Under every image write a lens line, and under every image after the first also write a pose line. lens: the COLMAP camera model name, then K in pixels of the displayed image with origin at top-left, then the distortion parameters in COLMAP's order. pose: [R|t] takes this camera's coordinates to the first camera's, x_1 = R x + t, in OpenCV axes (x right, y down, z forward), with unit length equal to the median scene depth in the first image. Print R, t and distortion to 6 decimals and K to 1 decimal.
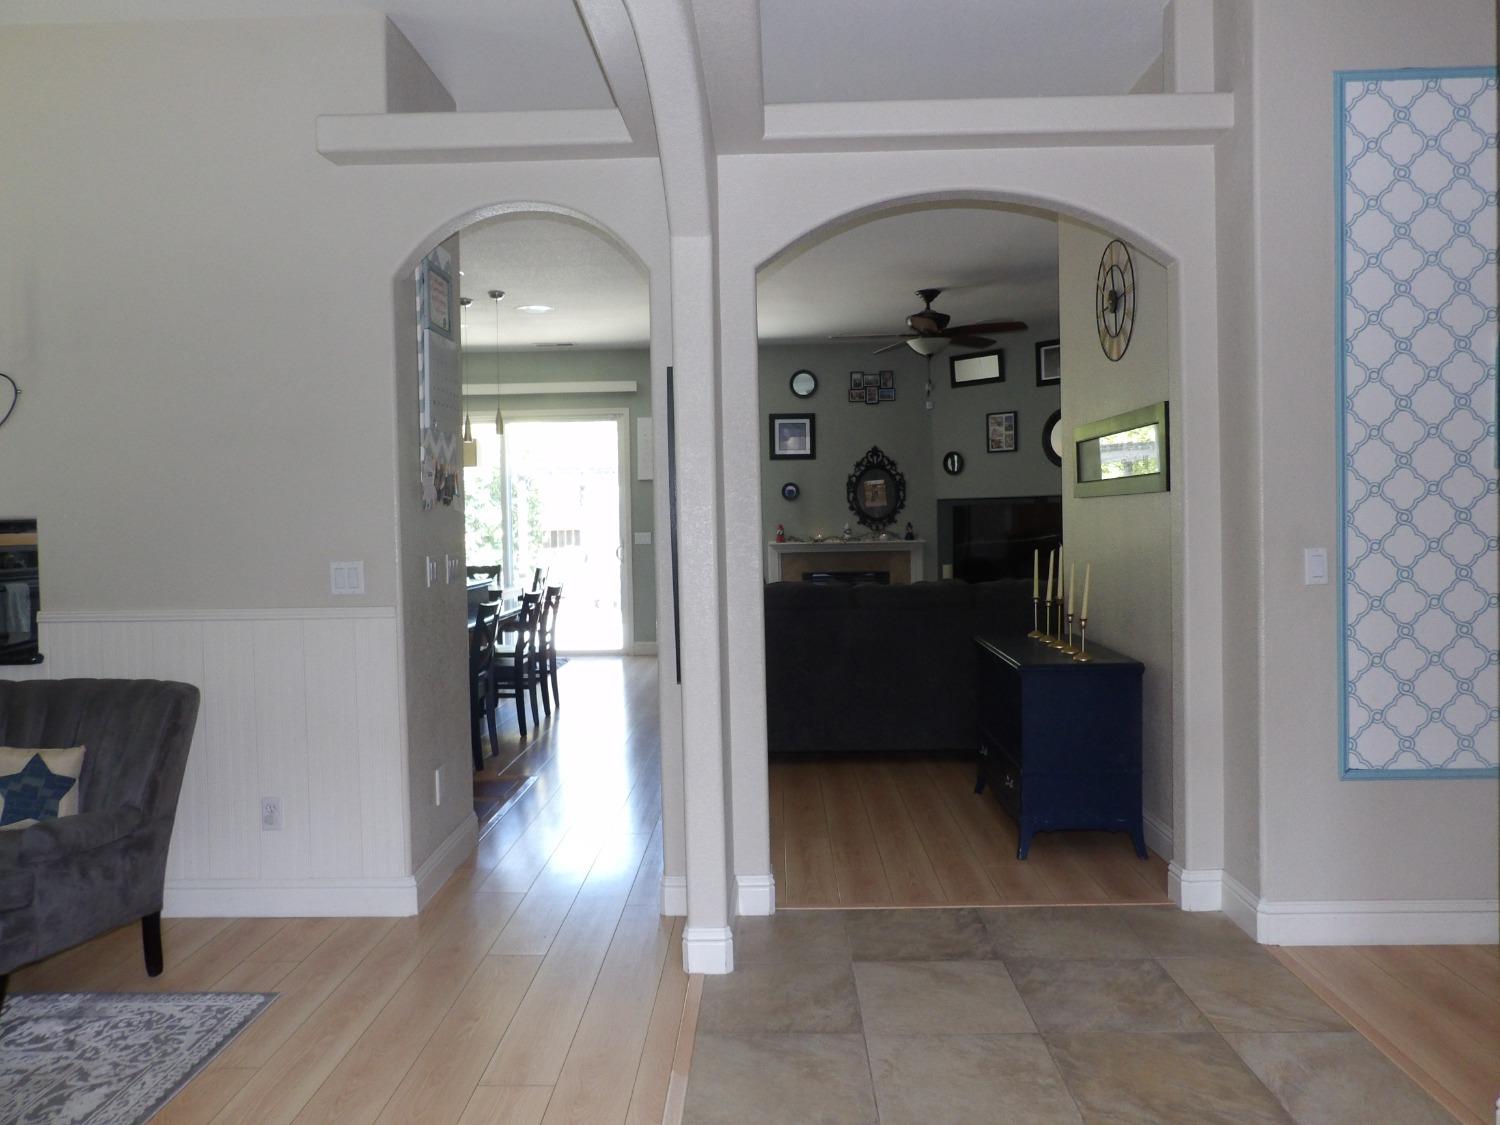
lens RADIAL K [[1055.9, 0, 755.0], [0, 1055.9, 552.1], [0, 0, 1]] dist [-0.018512, 0.049014]
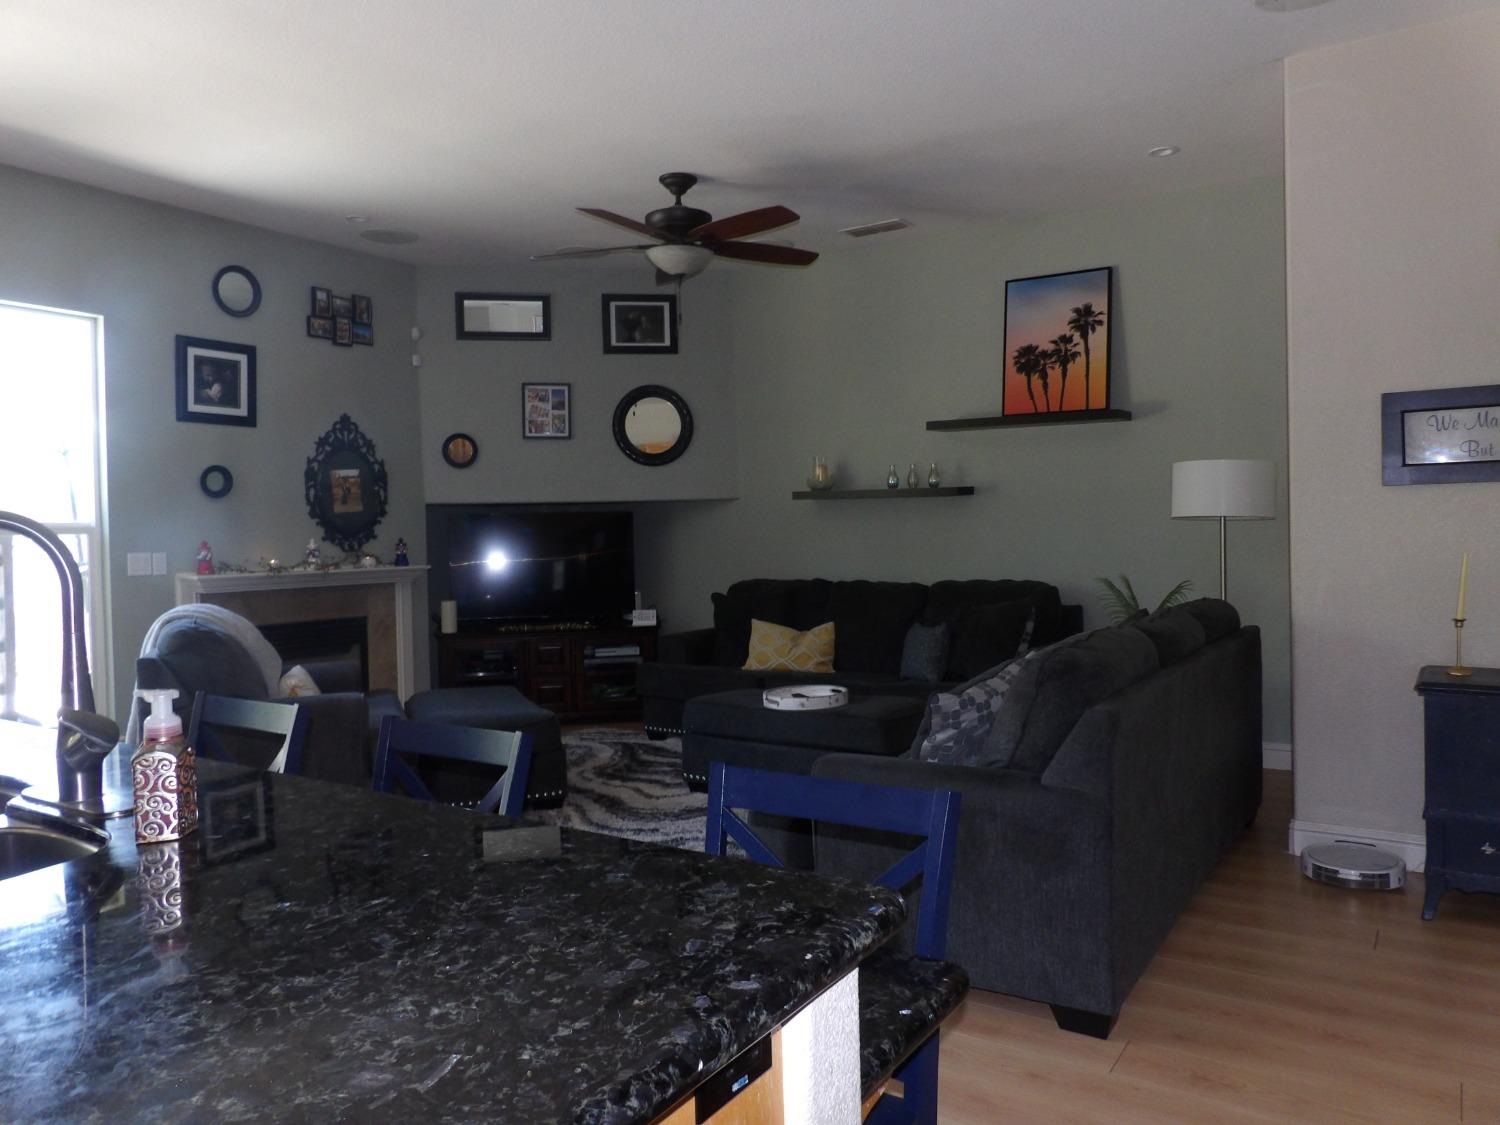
lens RADIAL K [[1061.6, 0, 755.0], [0, 1061.6, 527.9], [0, 0, 1]] dist [-0.052413, 0.049124]
pose [[0.550857, 0.009813, 0.834542, -0.496804], [0.030154, 0.999044, -0.031652, -0.014695], [-0.834054, 0.042601, 0.550035, 0.875462]]
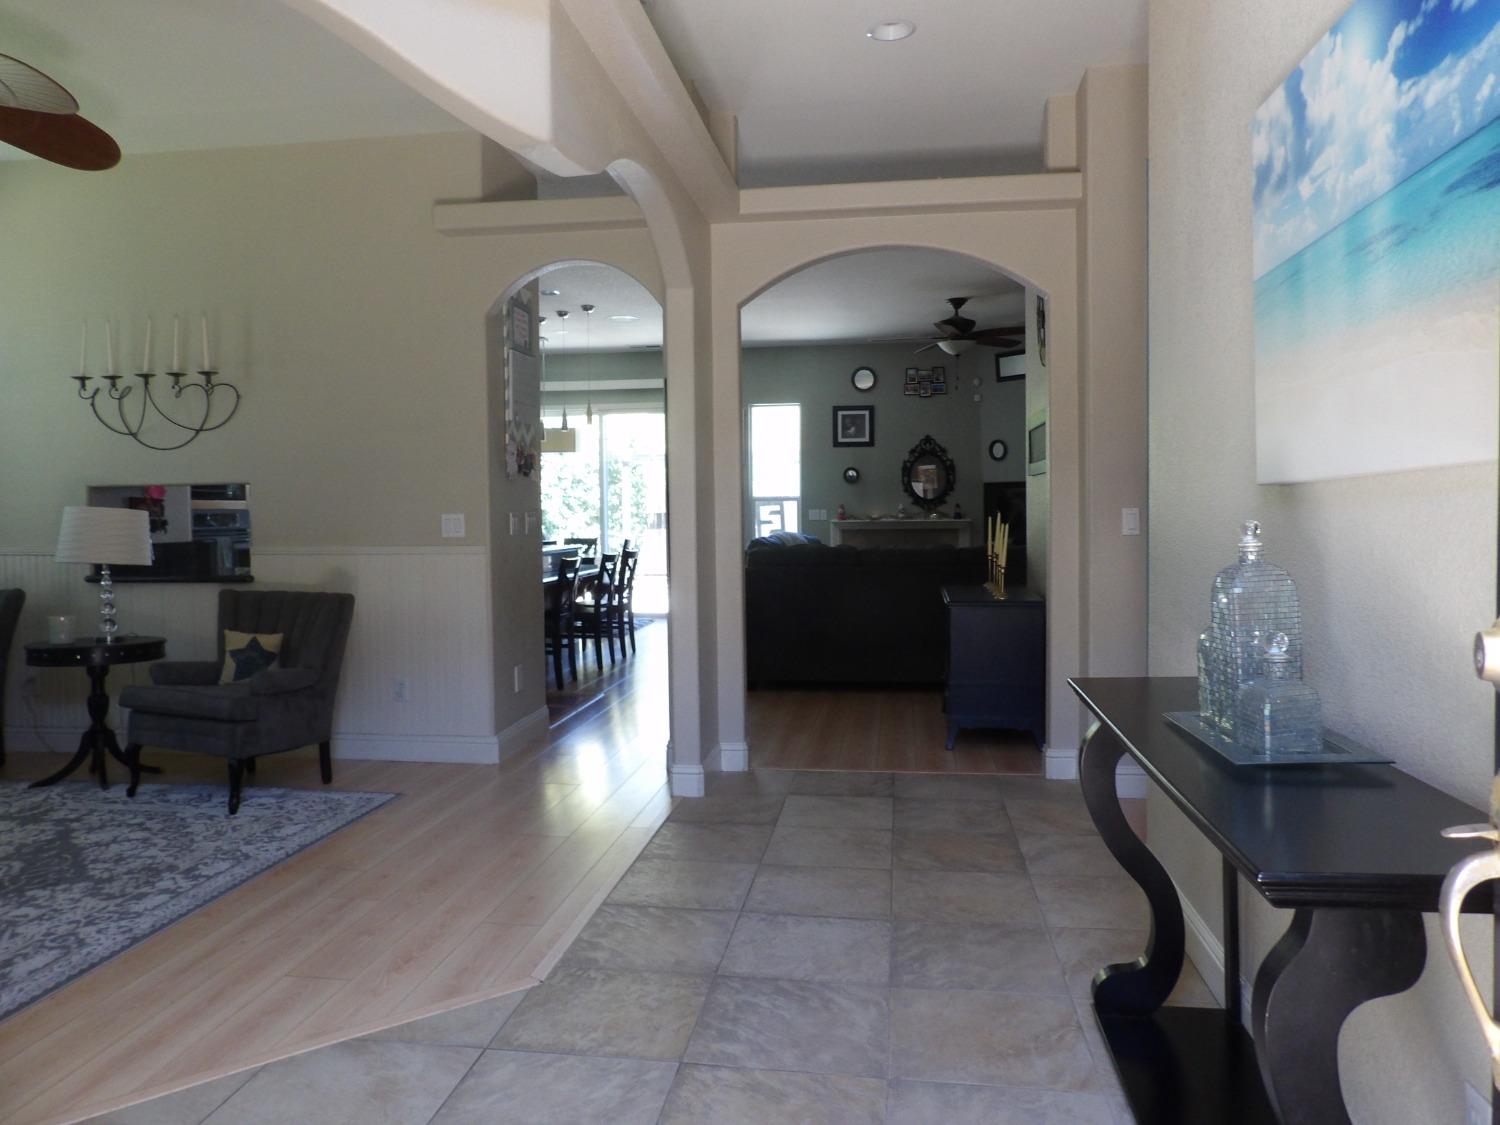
lens RADIAL K [[1055.9, 0, 755.0], [0, 1055.9, 552.1], [0, 0, 1]] dist [-0.018512, 0.049014]
pose [[0.993226, 0.013017, -0.115466, 0.117470], [-0.011890, 0.999875, 0.010443, 0.025727], [0.115587, -0.009000, 0.993257, -0.236353]]
